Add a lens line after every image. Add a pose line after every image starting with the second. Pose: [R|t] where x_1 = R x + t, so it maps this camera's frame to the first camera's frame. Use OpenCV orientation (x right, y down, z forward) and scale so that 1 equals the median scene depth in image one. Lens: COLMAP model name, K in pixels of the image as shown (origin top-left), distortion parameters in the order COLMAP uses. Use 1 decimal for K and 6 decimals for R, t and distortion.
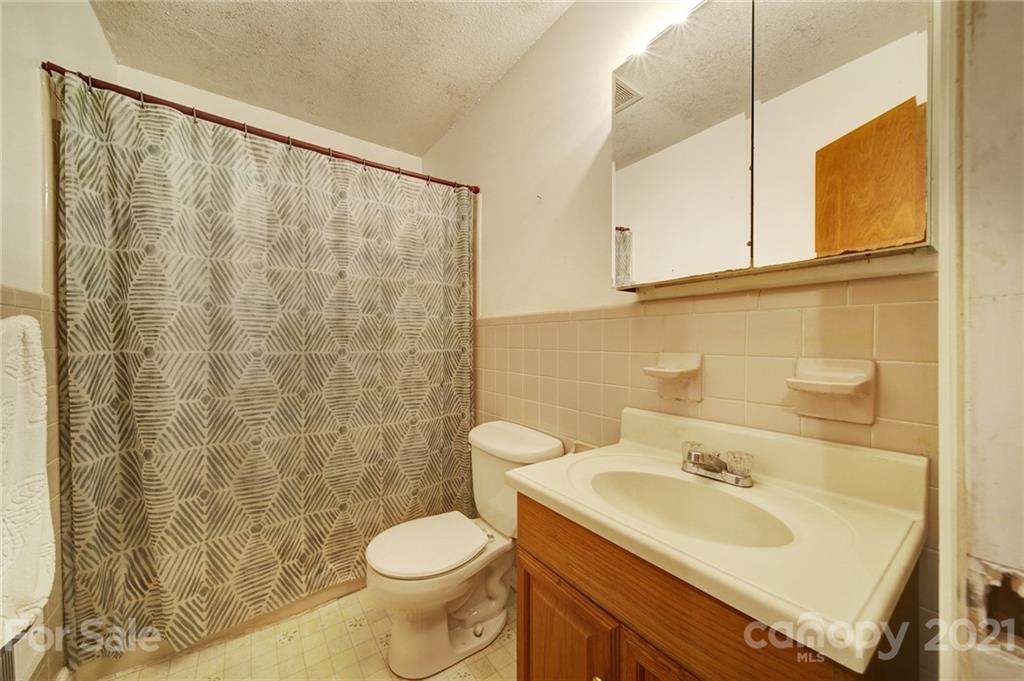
lens RADIAL K [[362.7, 0, 516.8], [0, 362.7, 349.7], [0, 0, 1]] dist [-0.001128, -0.000219]
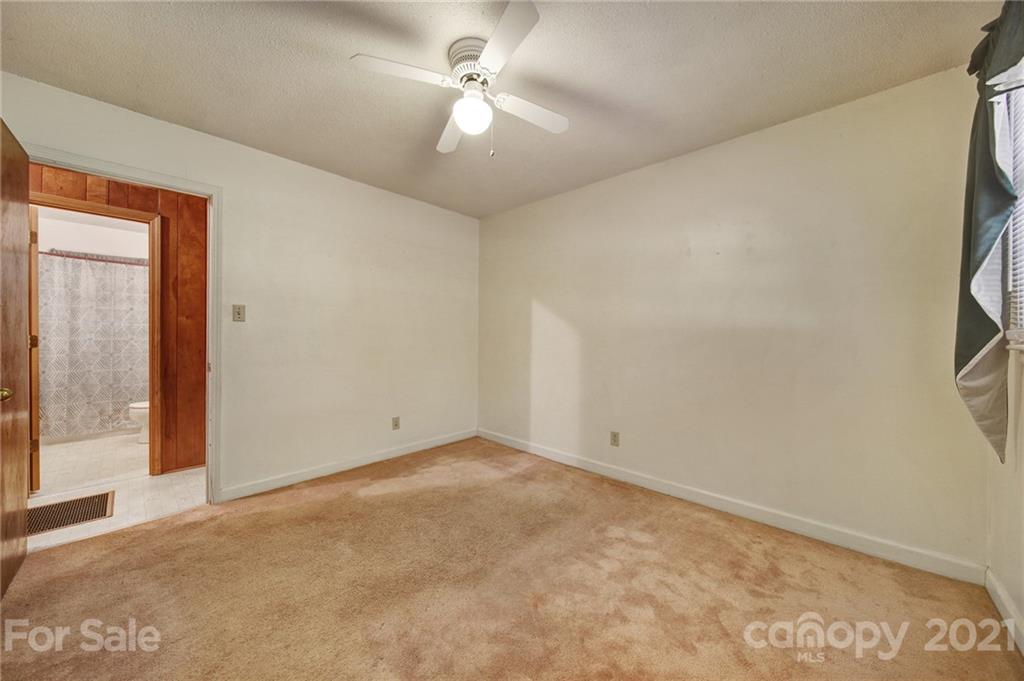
lens RADIAL K [[362.7, 0, 517.8], [0, 362.7, 337.2], [0, 0, 1]] dist [-0.001128, -0.000219]
pose [[0.981662, 0.008091, 0.190457, 1.905616], [-0.005998, 0.999915, -0.011566, 0.007485], [-0.190534, 0.010211, 0.981627, -2.267607]]
